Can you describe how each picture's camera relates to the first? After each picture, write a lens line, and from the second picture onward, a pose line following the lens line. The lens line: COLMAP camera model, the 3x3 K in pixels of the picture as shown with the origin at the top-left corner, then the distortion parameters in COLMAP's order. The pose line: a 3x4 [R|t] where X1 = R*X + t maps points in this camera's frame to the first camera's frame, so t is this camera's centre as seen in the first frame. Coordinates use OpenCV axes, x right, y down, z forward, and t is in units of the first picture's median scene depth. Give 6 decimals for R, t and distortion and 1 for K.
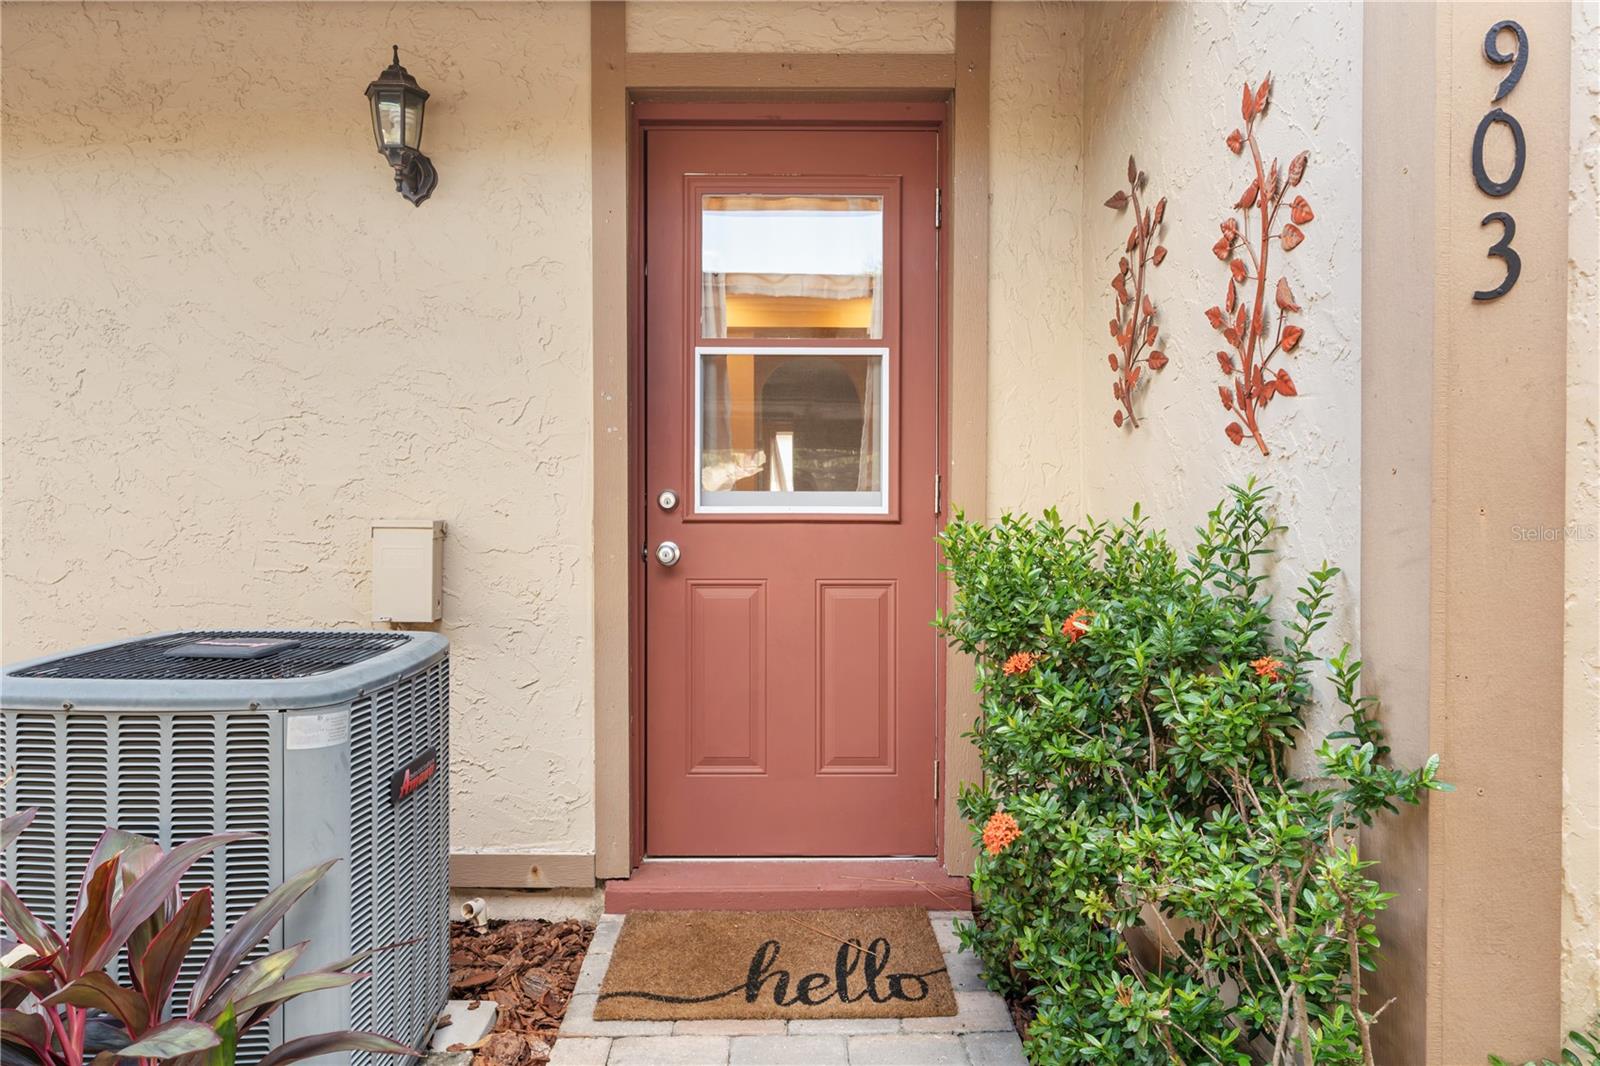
lens RADIAL K [[1012.1, 0, 814.2], [0, 1012.1, 523.6], [0, 0, 1]] dist [-0.000988, 0.001591]
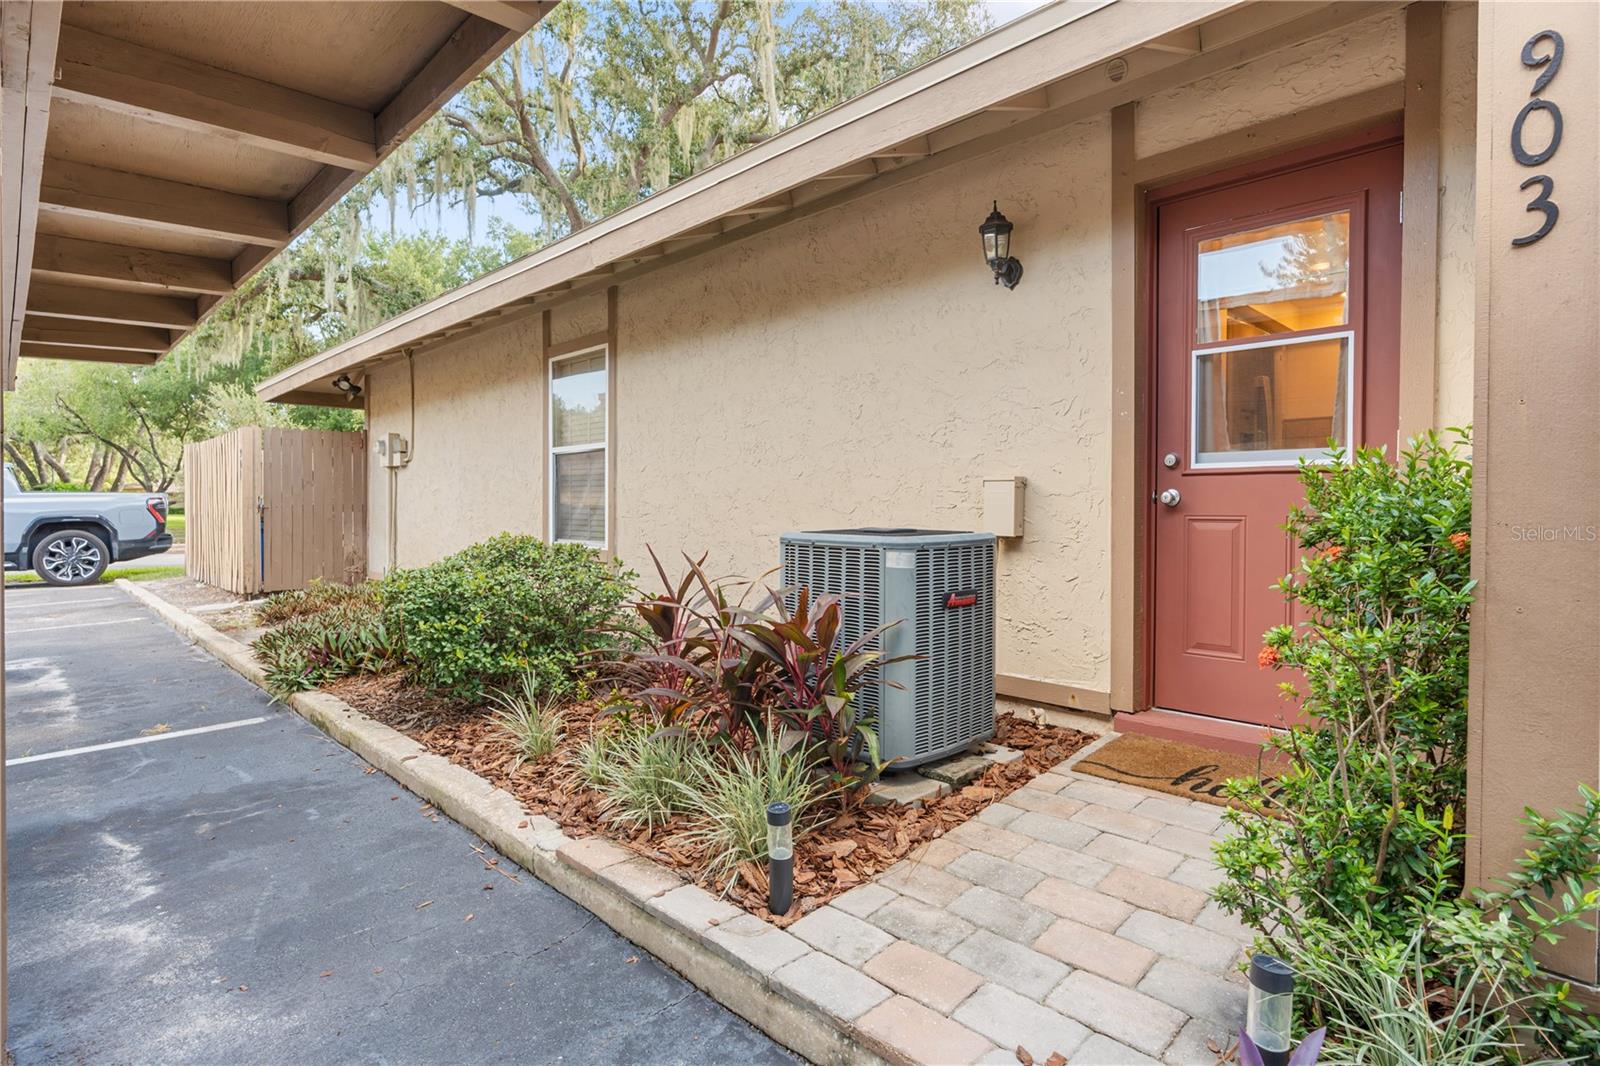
lens RADIAL K [[818.0, 0, 801.9], [0, 818.0, 524.9], [0, 0, 1]] dist [-0.002750, 0.001941]
pose [[0.699123, 0.015151, -0.714841, 0.341935], [-0.012069, 0.999883, 0.009389, 0.068255], [0.714900, 0.002063, 0.699224, -0.198641]]
